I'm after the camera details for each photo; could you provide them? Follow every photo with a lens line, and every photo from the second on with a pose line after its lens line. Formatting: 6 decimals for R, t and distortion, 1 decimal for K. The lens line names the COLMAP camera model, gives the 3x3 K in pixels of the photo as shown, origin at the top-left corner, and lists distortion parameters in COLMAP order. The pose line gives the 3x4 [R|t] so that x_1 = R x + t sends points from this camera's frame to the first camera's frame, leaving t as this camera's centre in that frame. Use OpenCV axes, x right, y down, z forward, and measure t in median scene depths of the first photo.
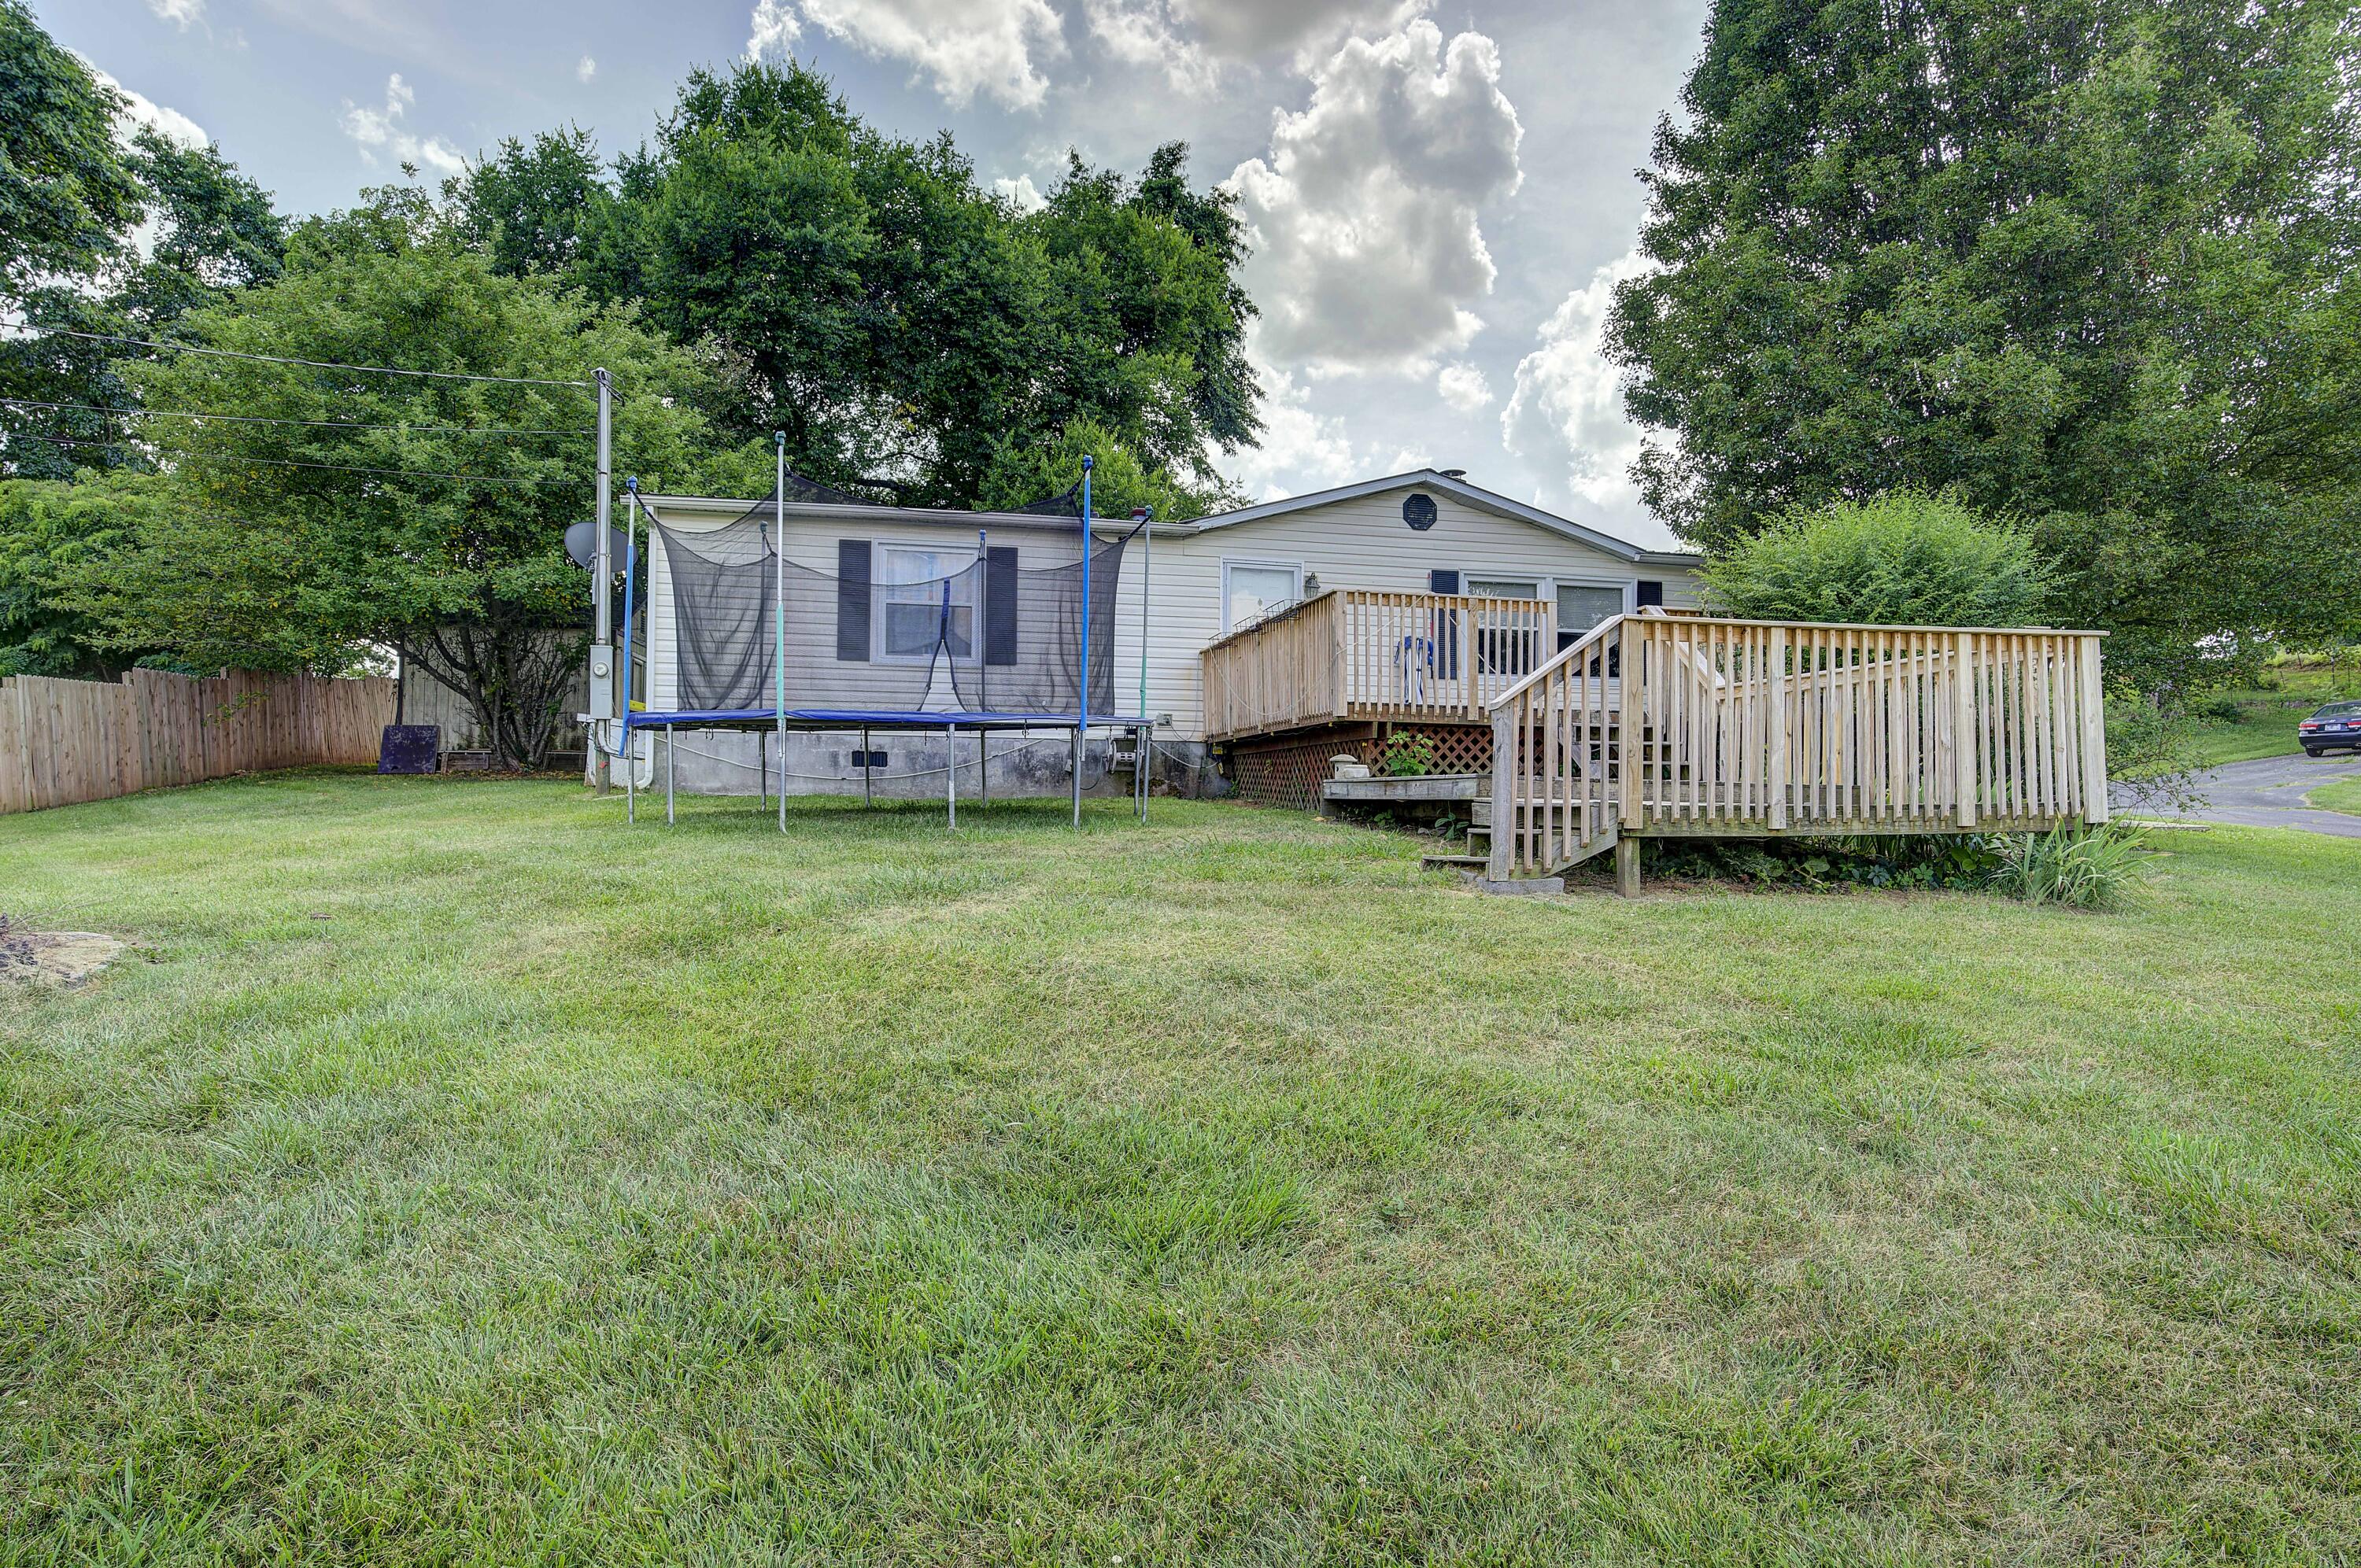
lens RADIAL K [[1336.0, 0, 1180.5], [0, 1336.0, 784.0], [0, 0, 1]] dist [-0.037366, 0.000521]
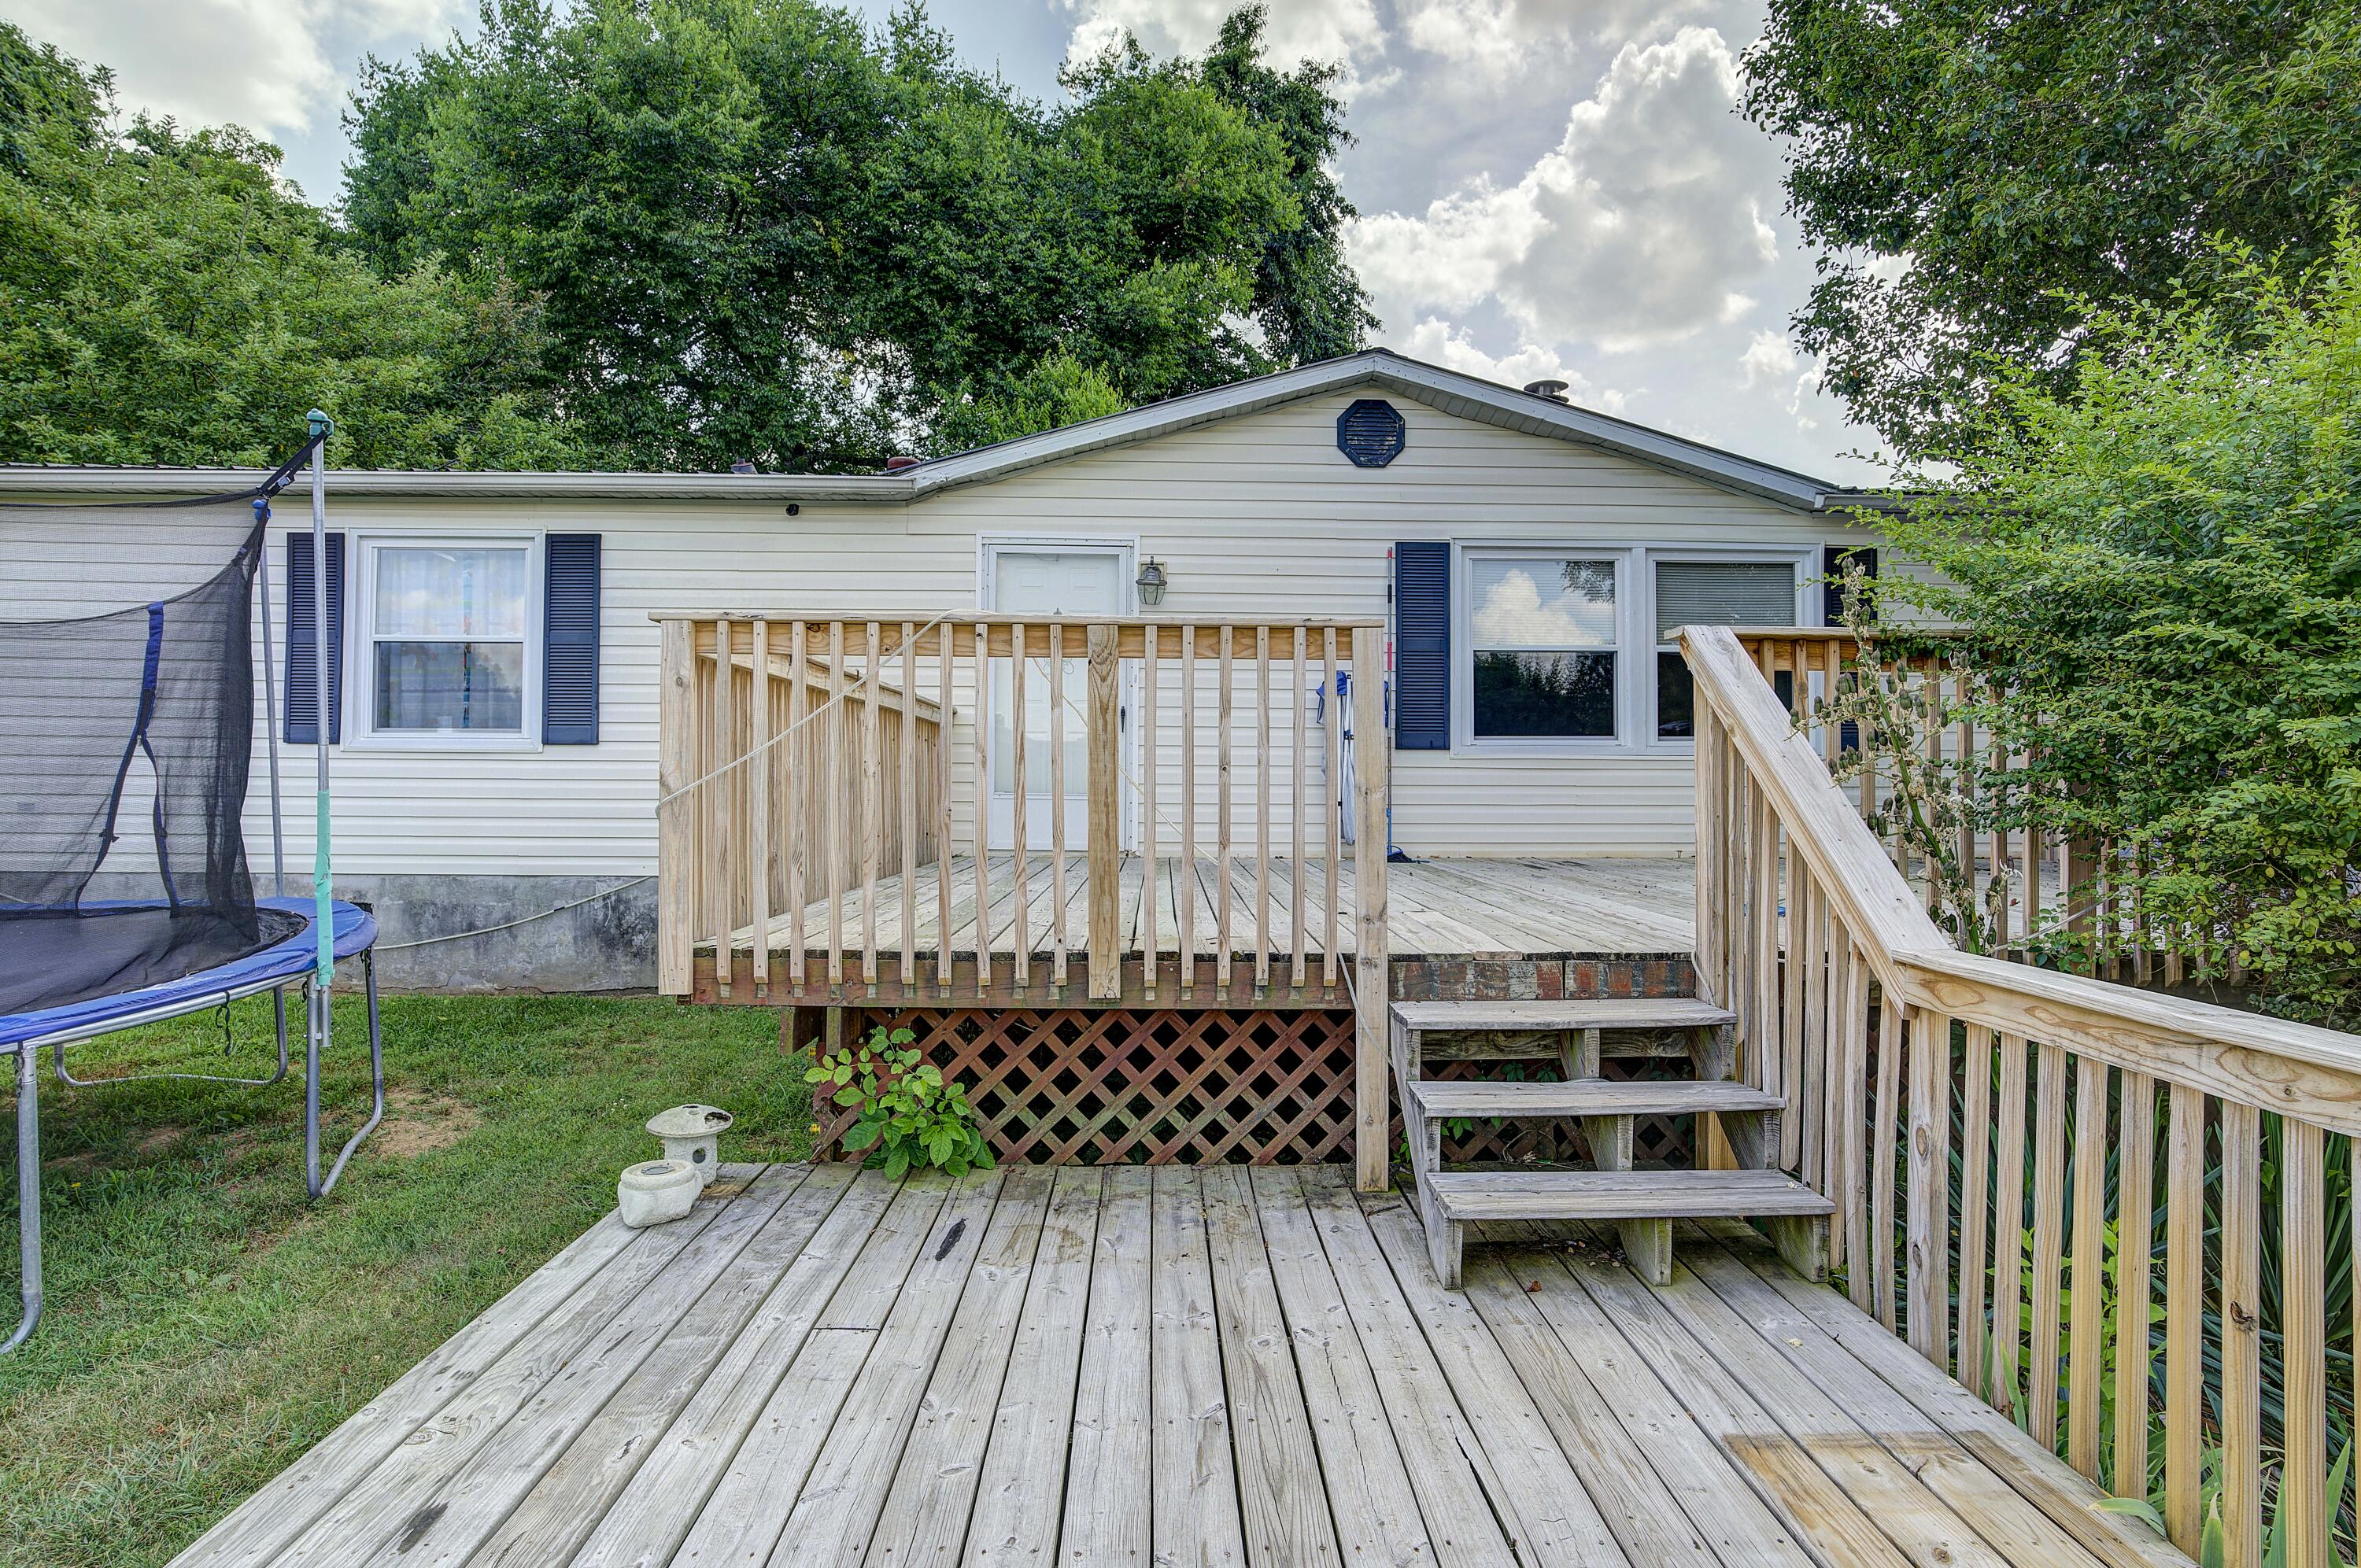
lens RADIAL K [[1327.3, 0, 1182.5], [0, 1327.3, 764.8], [0, 0, 1]] dist [-0.033920, -0.000275]
pose [[0.980362, -0.007297, -0.197070, 0.182364], [0.006430, 0.999967, -0.005036, -0.062090], [0.197101, 0.003670, 0.980376, 0.413743]]
